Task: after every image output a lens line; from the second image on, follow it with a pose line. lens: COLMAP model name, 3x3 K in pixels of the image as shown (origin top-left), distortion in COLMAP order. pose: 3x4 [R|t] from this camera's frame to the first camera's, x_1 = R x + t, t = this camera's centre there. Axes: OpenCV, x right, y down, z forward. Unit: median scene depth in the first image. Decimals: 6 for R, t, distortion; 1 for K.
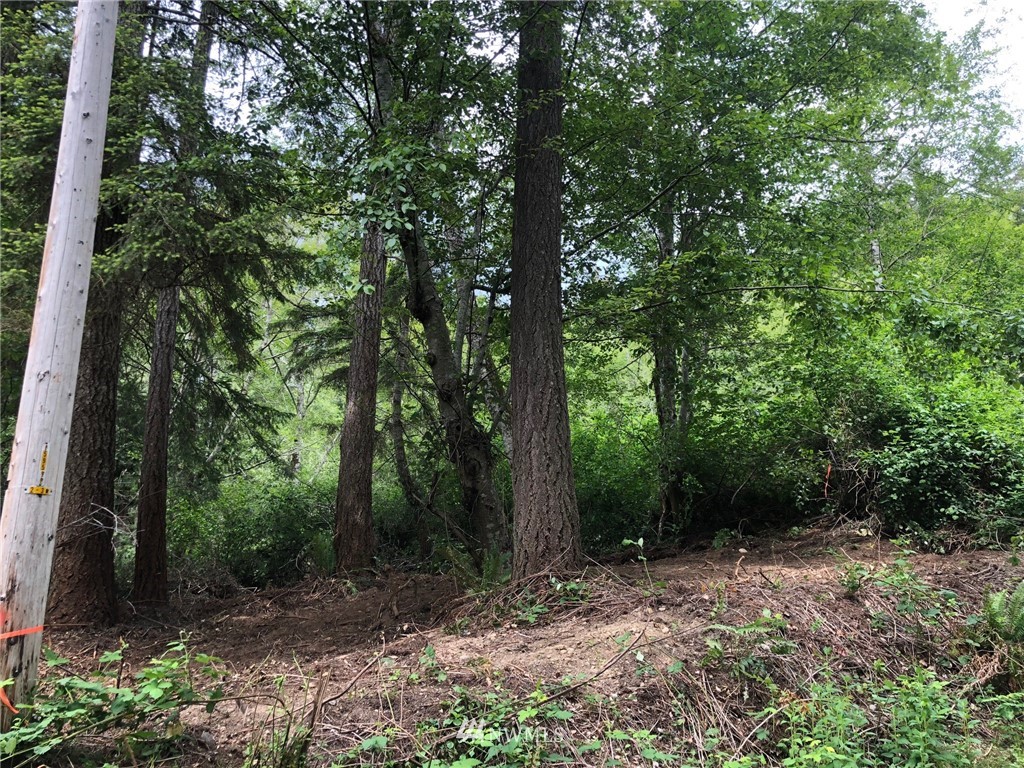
lens RADIAL K [[870.3, 0, 512.0], [0, 870.3, 384.0], [0, 0, 1]] dist [0.046243, -0.008224]
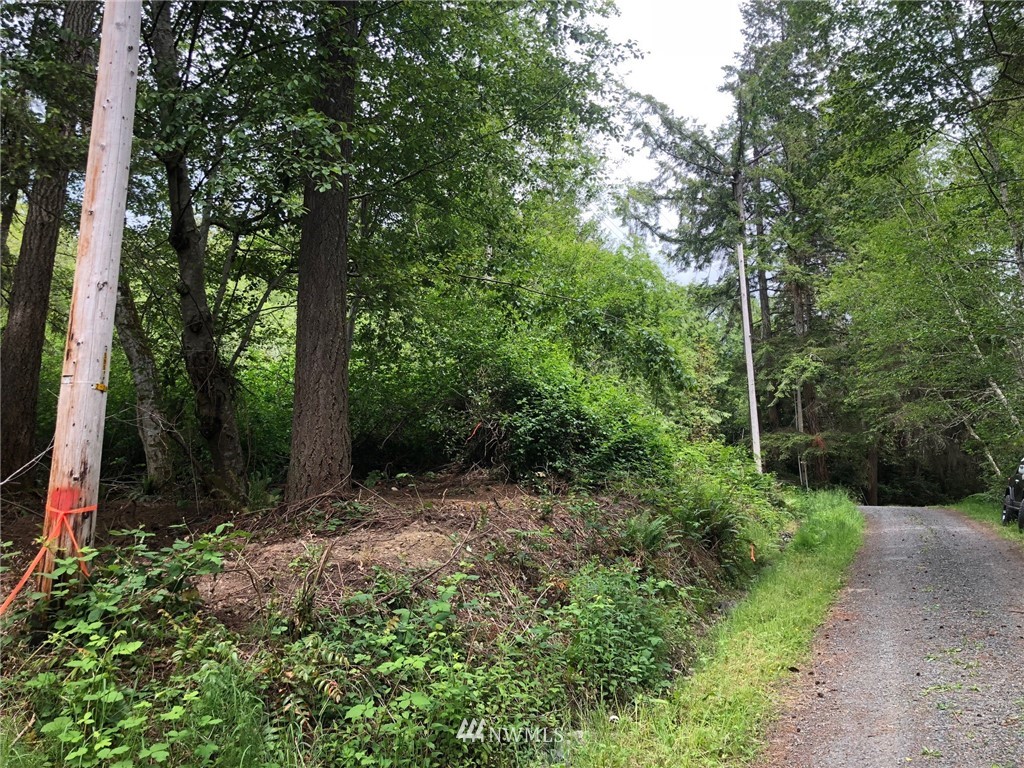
lens RADIAL K [[870.3, 0, 512.0], [0, 870.3, 384.0], [0, 0, 1]] dist [0.046243, -0.008224]
pose [[0.855529, 0.103978, 0.507206, -0.282822], [-0.131001, 0.991223, 0.017764, 0.011866], [-0.500907, -0.081642, 0.861642, -0.101086]]
